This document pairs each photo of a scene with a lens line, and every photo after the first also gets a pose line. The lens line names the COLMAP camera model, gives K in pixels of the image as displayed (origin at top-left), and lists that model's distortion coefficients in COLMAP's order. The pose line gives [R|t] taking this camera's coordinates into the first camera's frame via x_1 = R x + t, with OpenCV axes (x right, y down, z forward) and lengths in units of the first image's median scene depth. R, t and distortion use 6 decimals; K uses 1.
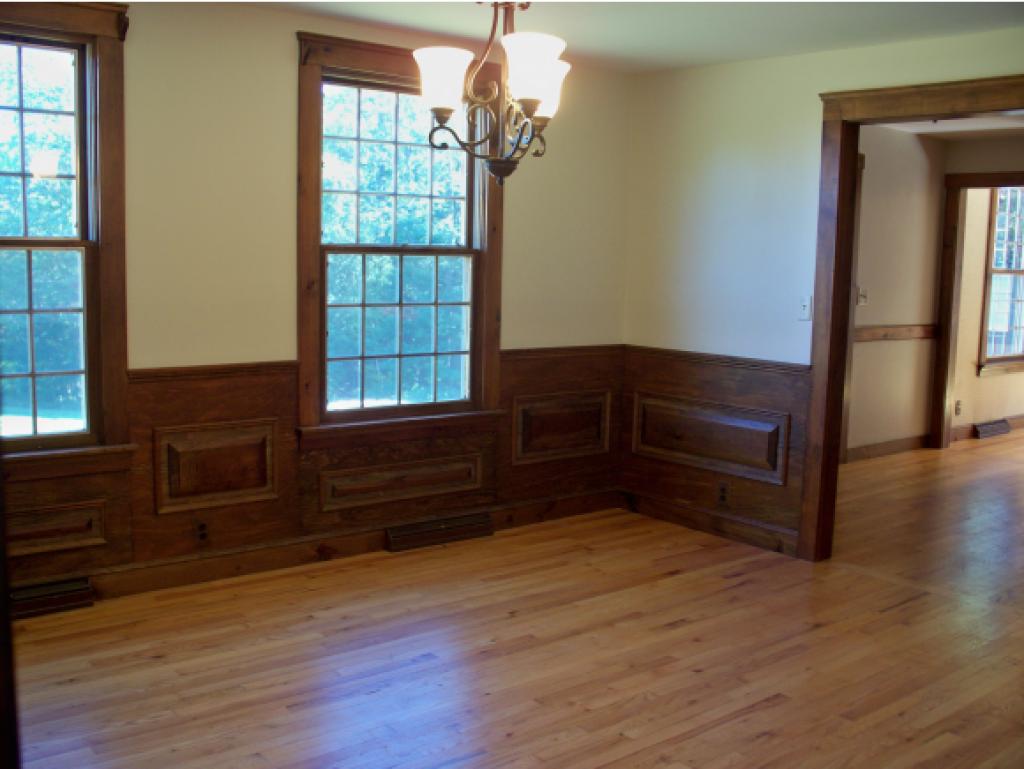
lens RADIAL K [[1074.0, 0, 512.0], [0, 1074.0, 384.5], [0, 0, 1]] dist [-0.212169, 0.249587]
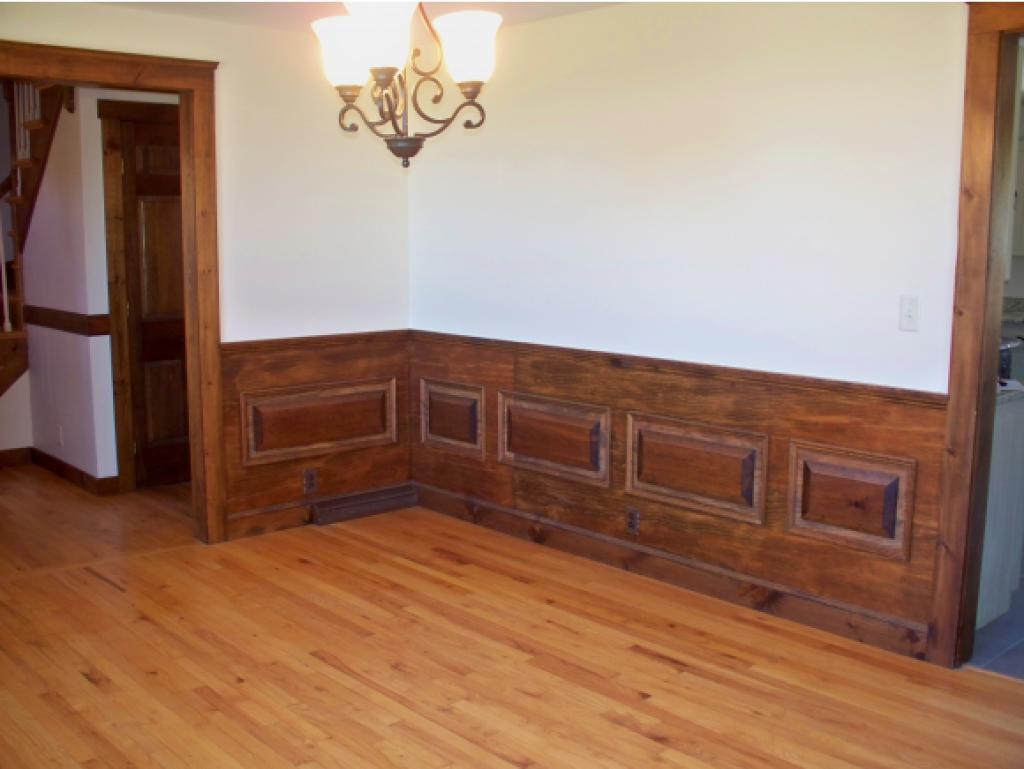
lens RADIAL K [[1074.0, 0, 512.0], [0, 1074.0, 384.5], [0, 0, 1]] dist [-0.212169, 0.249587]
pose [[-0.049452, -0.167331, 0.984660, -0.722169], [0.104816, 0.979553, 0.171727, -0.124204], [-0.993261, 0.111701, -0.030902, 0.768844]]
